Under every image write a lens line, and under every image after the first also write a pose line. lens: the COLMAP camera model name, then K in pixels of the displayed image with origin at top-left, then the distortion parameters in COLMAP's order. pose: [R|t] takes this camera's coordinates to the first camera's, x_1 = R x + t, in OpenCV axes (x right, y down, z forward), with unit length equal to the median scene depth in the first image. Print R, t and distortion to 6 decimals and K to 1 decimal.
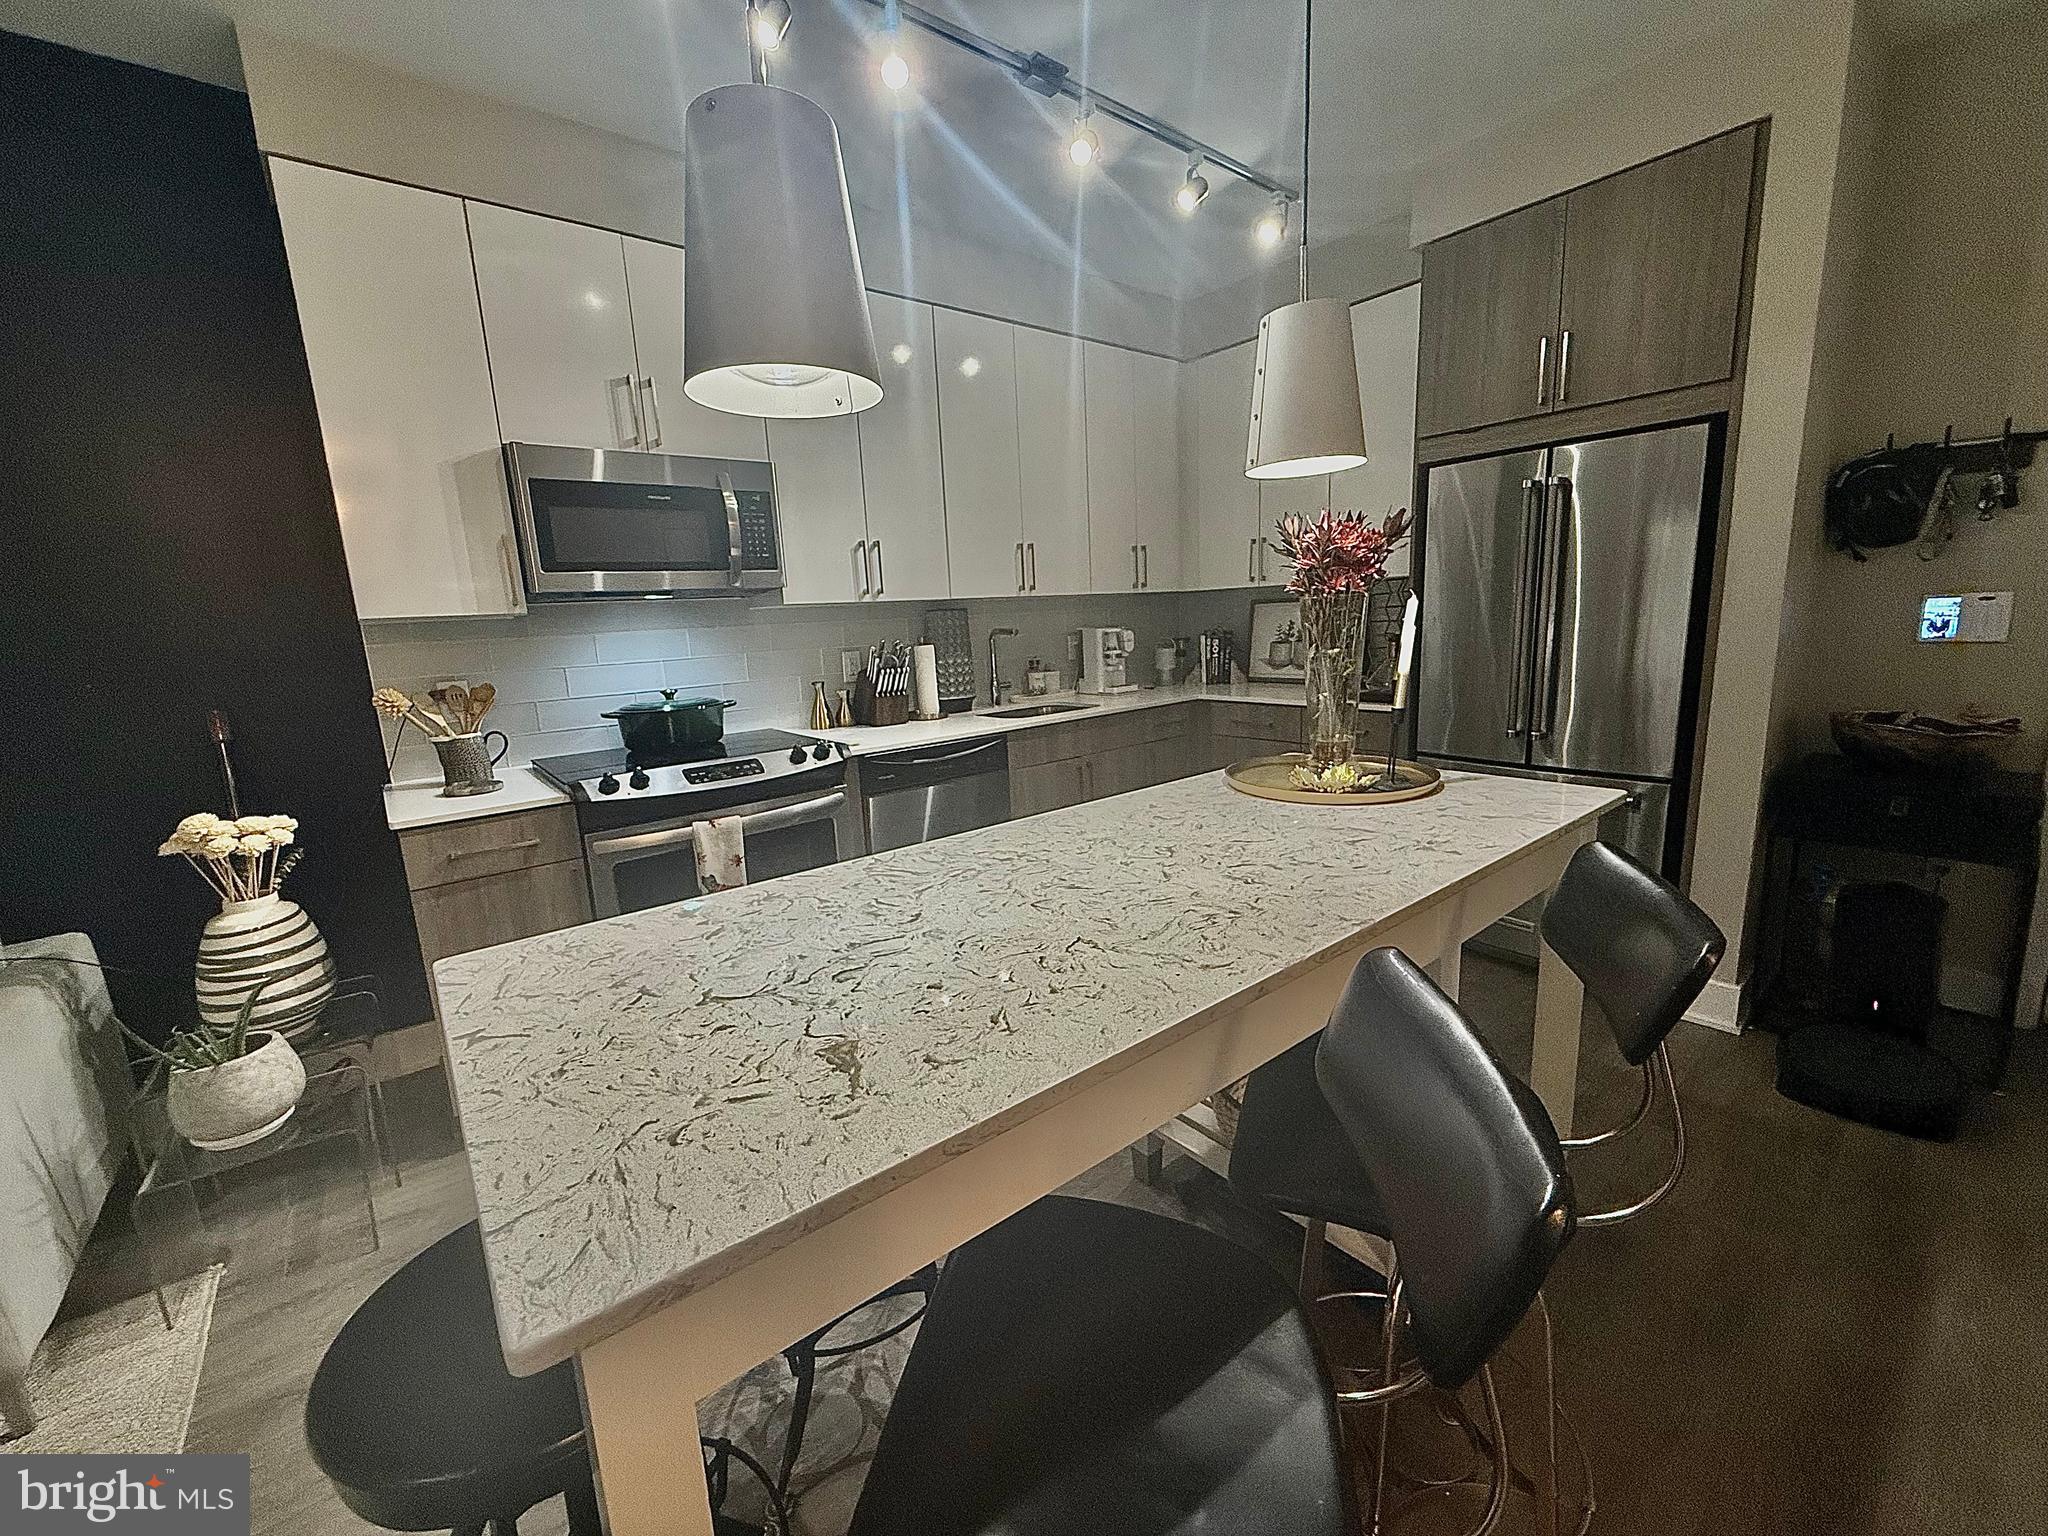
lens RADIAL K [[816.7, 0, 1024.0], [0, 816.7, 768.0], [0, 0, 1]] dist [0.001416, -0.000246]
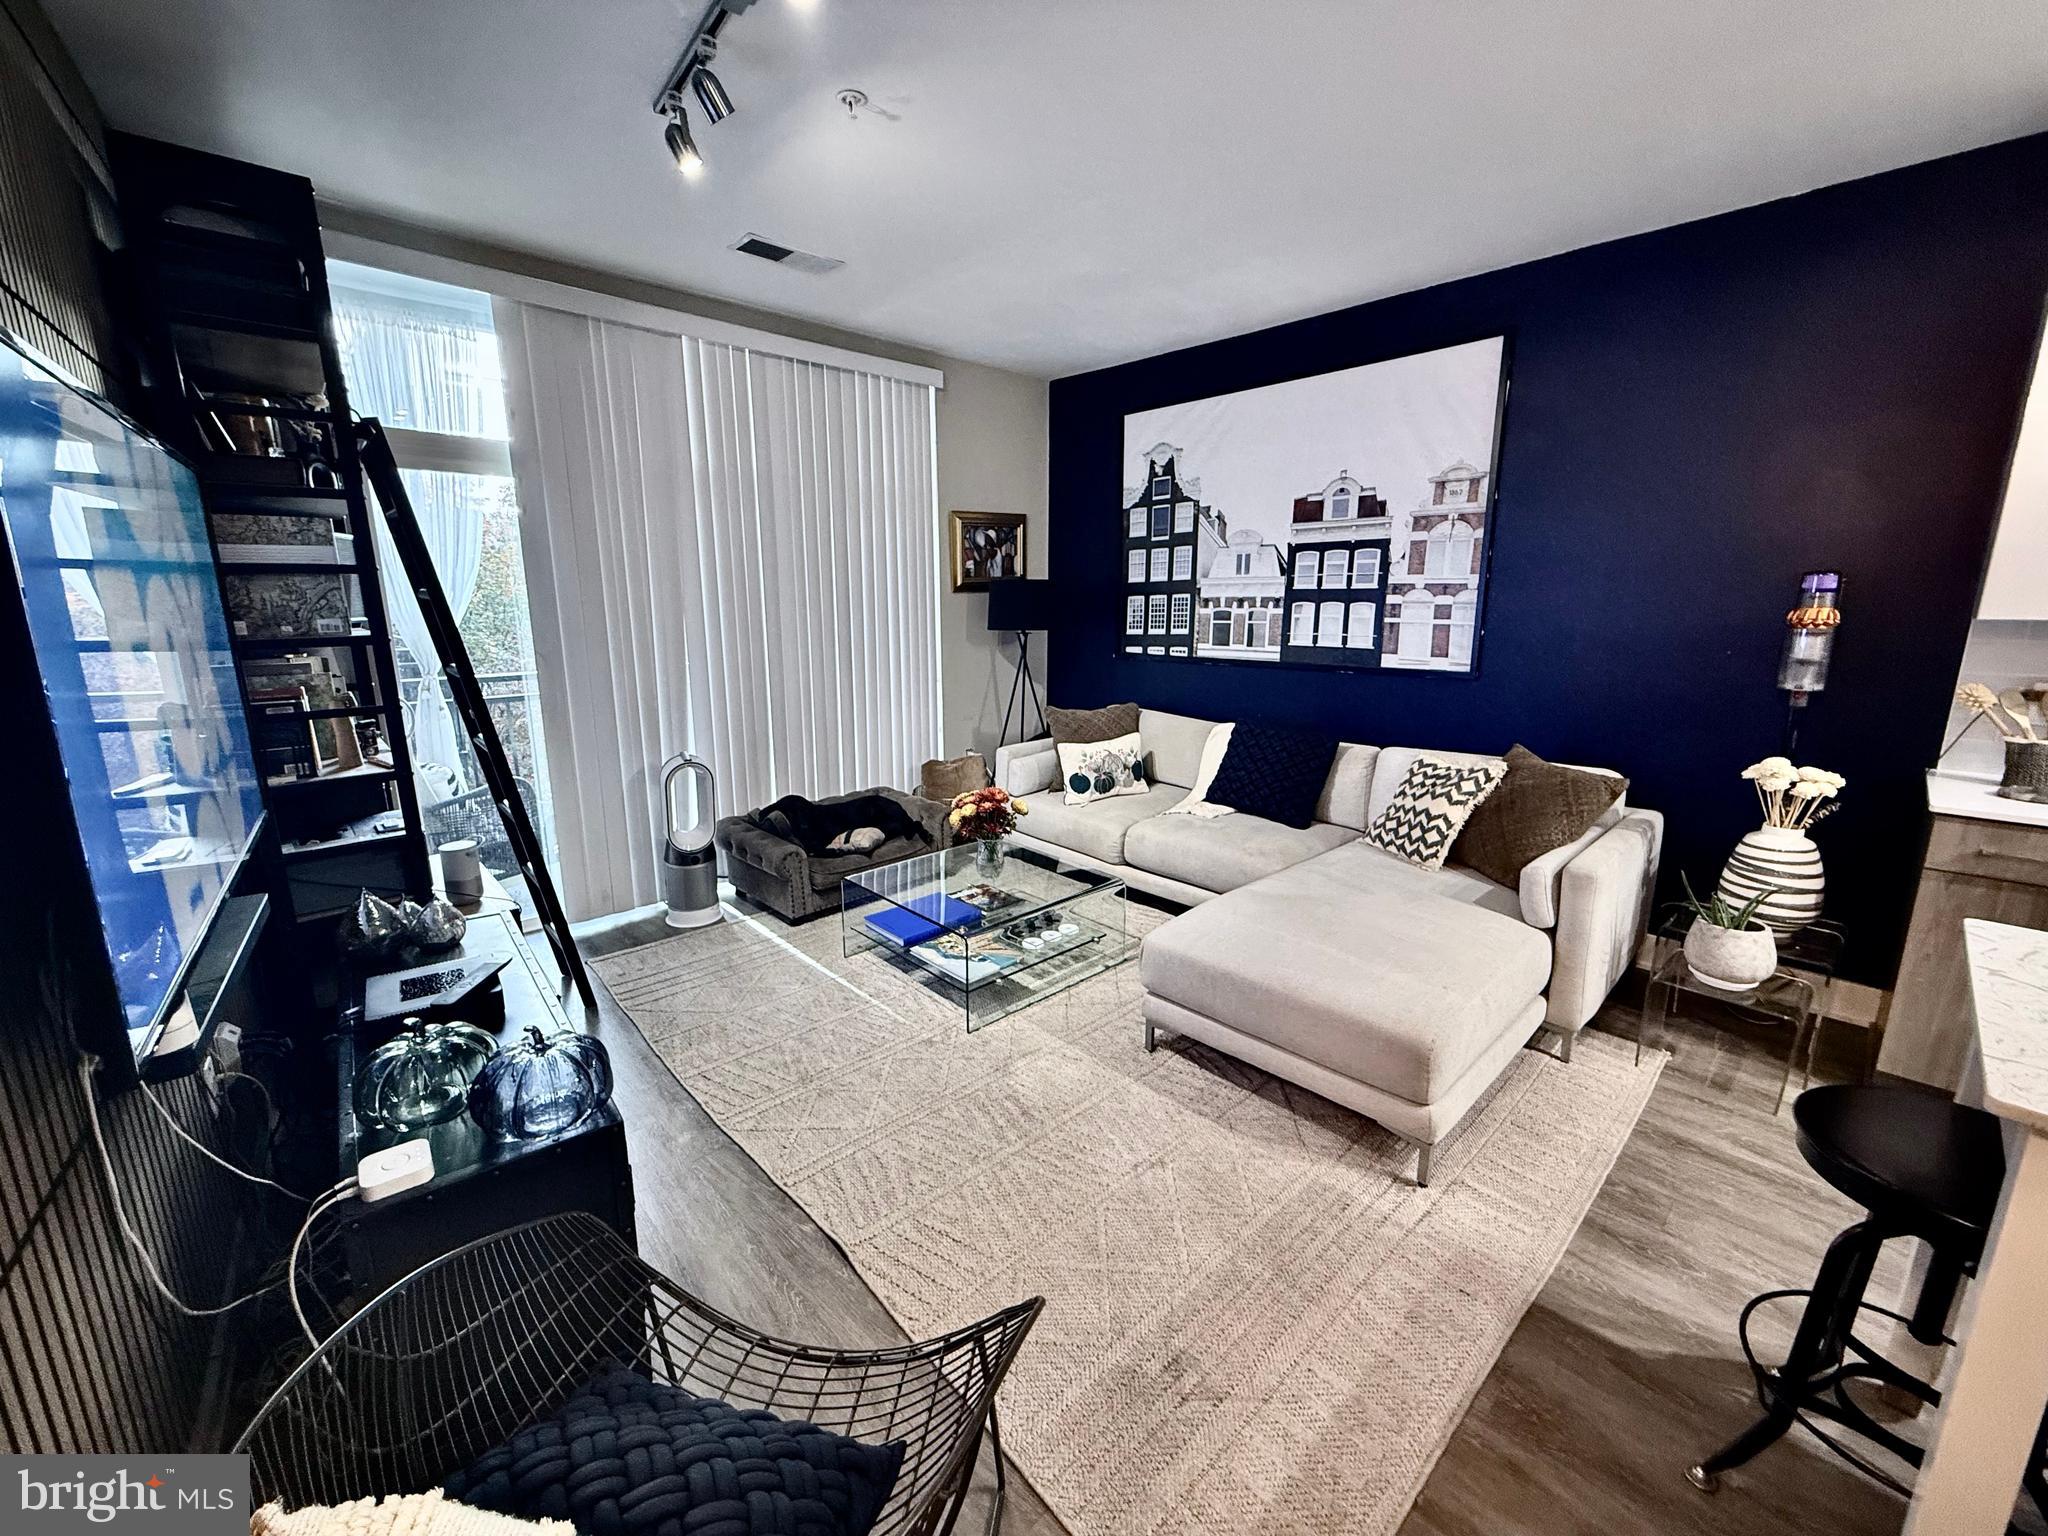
lens RADIAL K [[816.7, 0, 1024.0], [0, 816.7, 768.0], [0, 0, 1]] dist [0.001416, -0.000246]
pose [[0.079727, 0.253236, -0.964114, 0.175301], [-0.190054, 0.953312, 0.234682, -0.007133], [0.978531, 0.164523, 0.124133, -0.329302]]
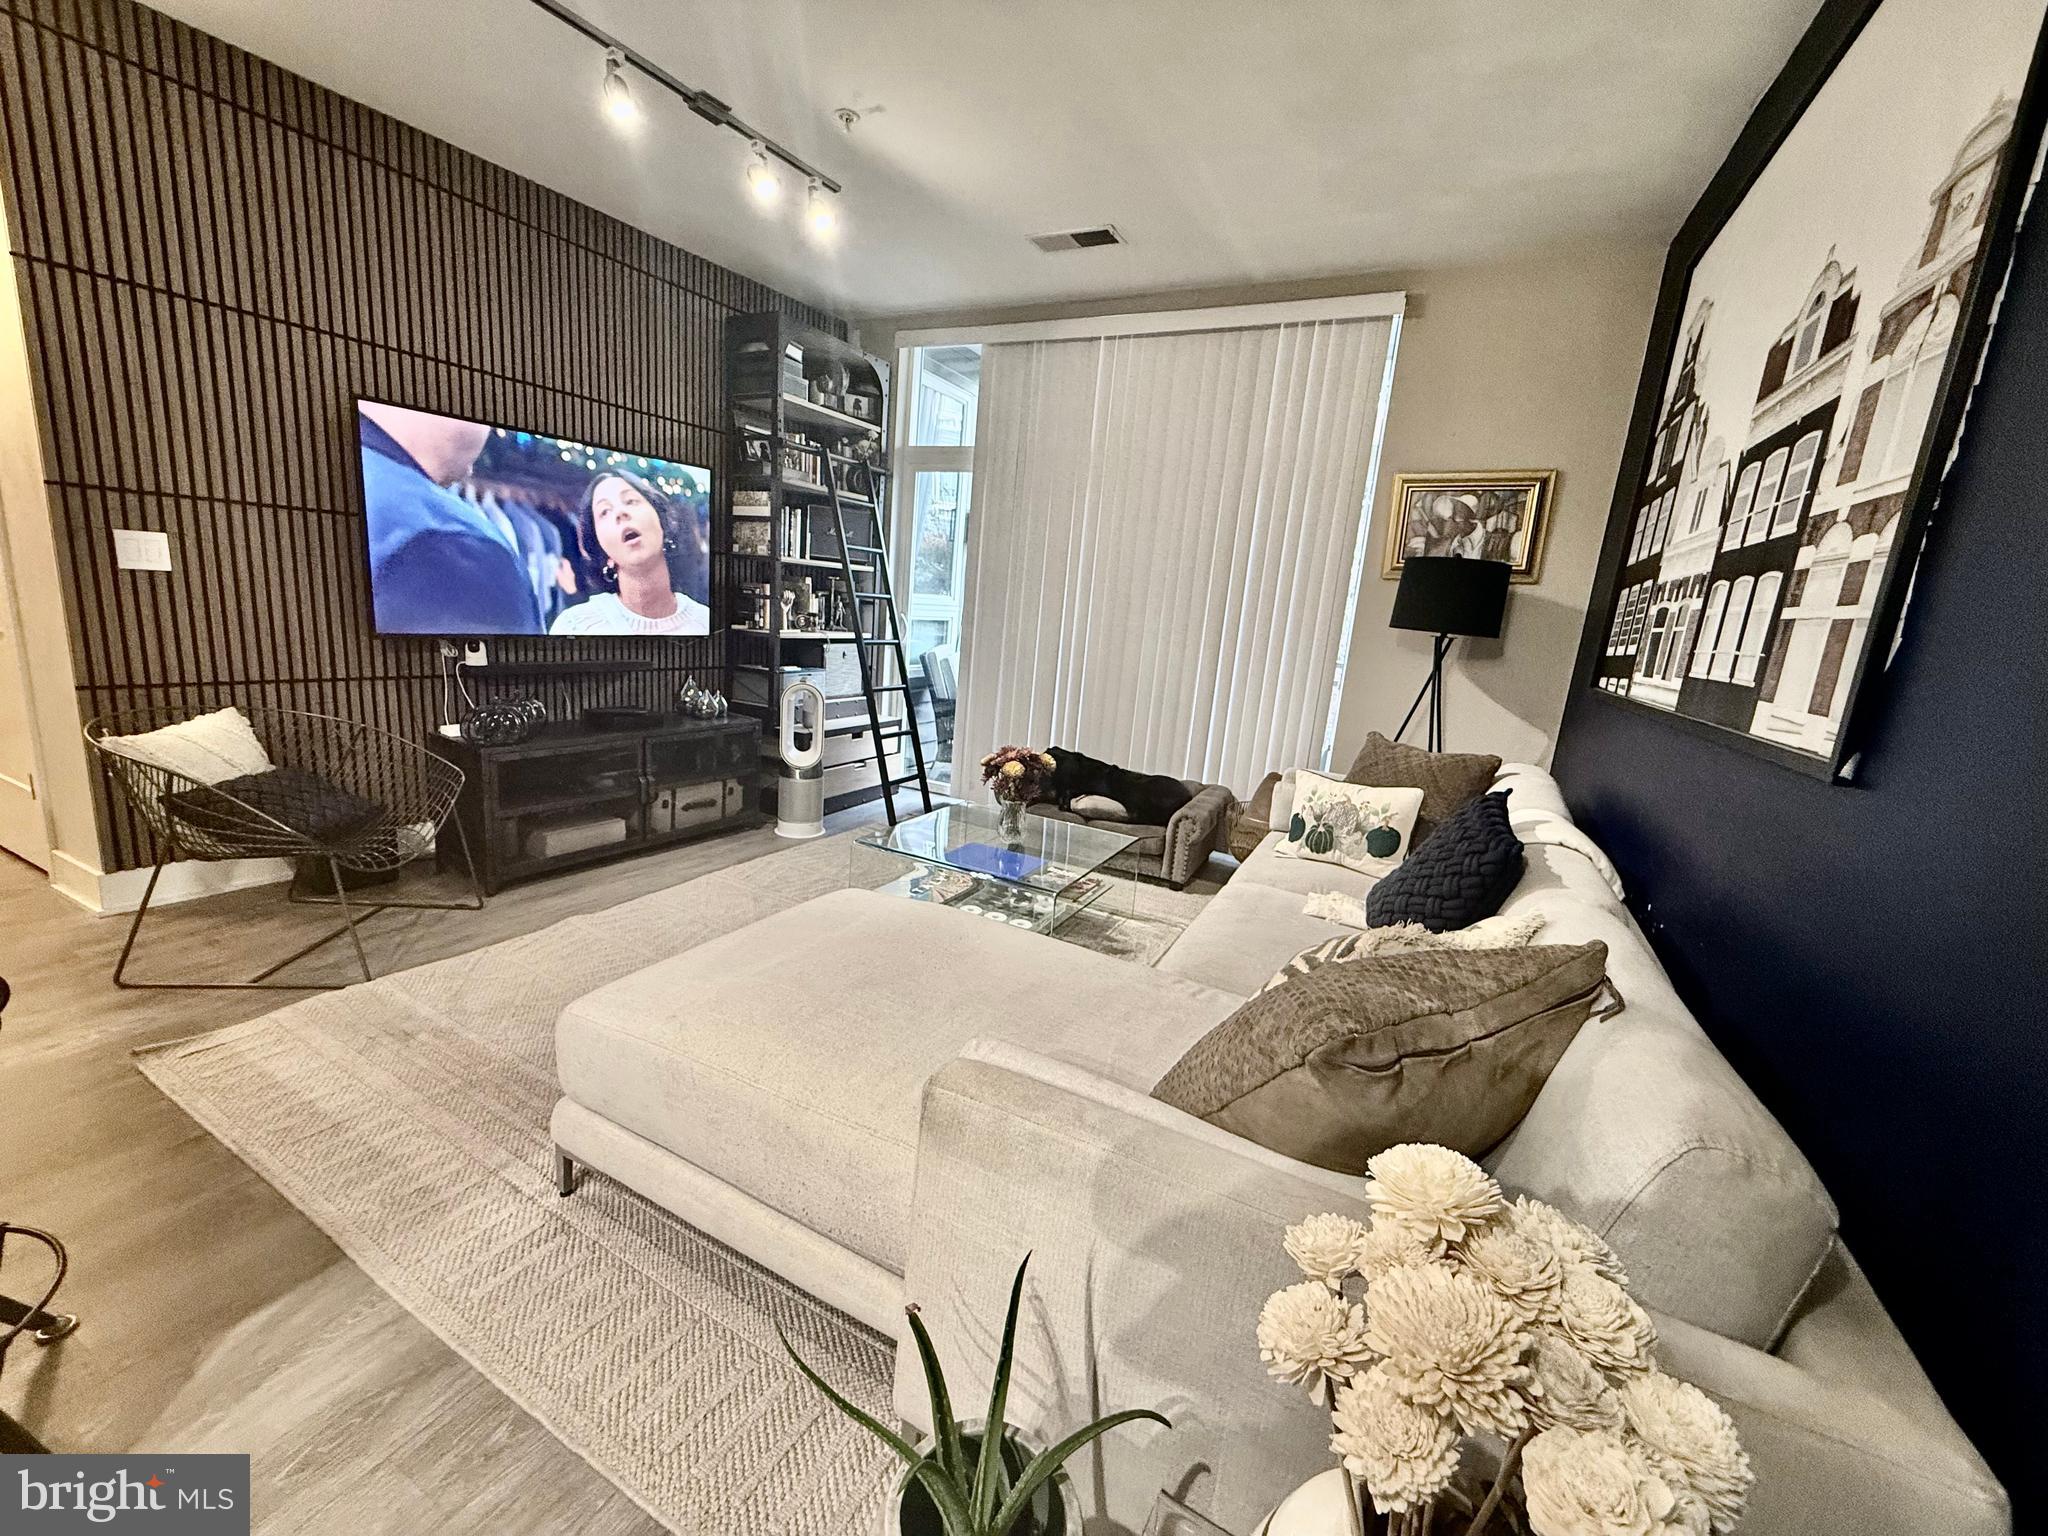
lens RADIAL K [[816.7, 0, 1024.0], [0, 816.7, 768.0], [0, 0, 1]] dist [0.001416, -0.000246]
pose [[-0.915700, 0.052026, -0.398482, -0.687312], [-0.117152, 0.913956, 0.388537, -0.117453], [0.384409, 0.402466, -0.830814, 0.956977]]
